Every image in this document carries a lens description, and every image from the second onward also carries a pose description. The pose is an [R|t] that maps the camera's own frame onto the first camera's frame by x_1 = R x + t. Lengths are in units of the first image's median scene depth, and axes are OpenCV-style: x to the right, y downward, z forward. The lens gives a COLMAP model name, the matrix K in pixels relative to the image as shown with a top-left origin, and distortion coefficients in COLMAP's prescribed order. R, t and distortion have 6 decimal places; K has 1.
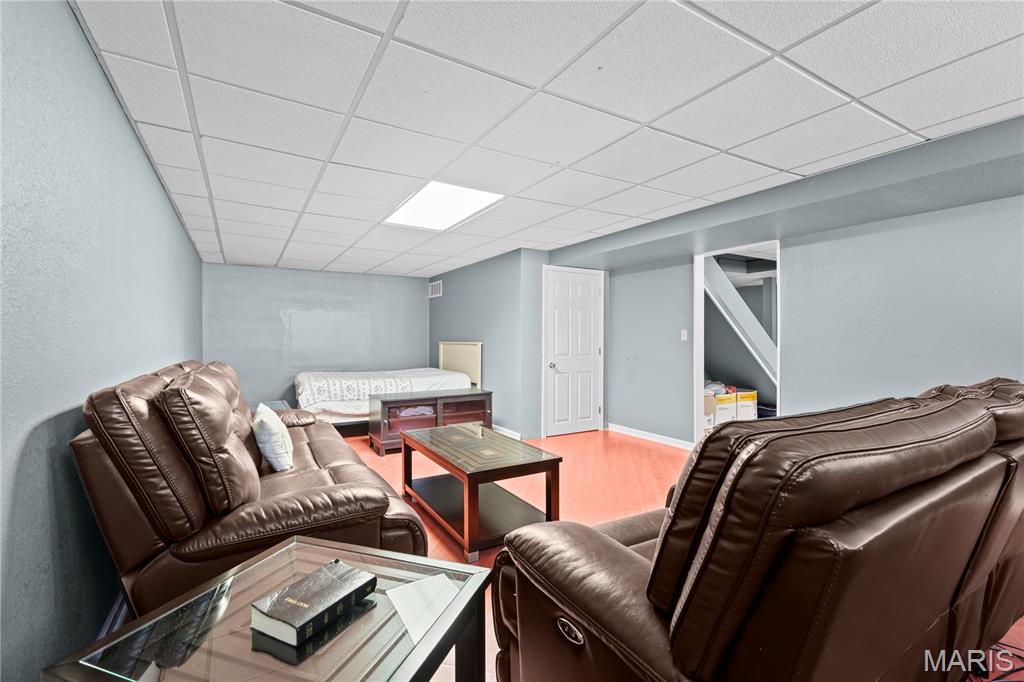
lens RADIAL K [[446.6, 0, 516.5], [0, 446.6, 338.0], [0, 0, 1]] dist [0.003464, 0.000430]
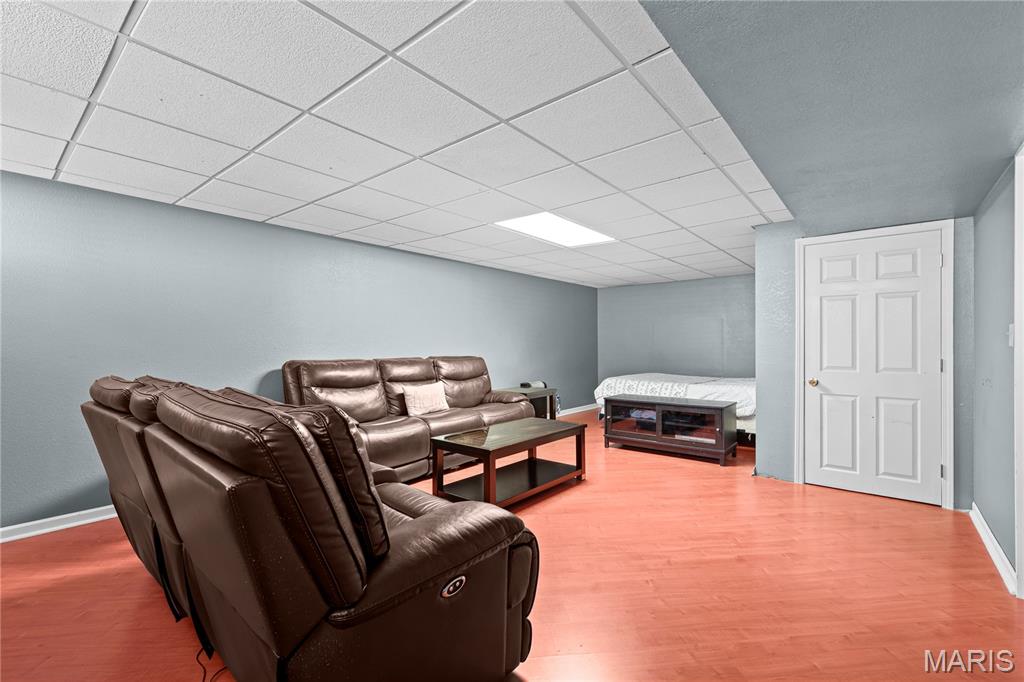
lens RADIAL K [[446.6, 0, 519.6], [0, 446.6, 344.2], [0, 0, 1]] dist [0.003464, 0.000430]
pose [[0.339522, 0.000526, -0.940598, 0.574102], [0.002482, 0.999996, 0.001455, 0.000551], [0.940595, -0.002828, 0.339519, 0.338489]]
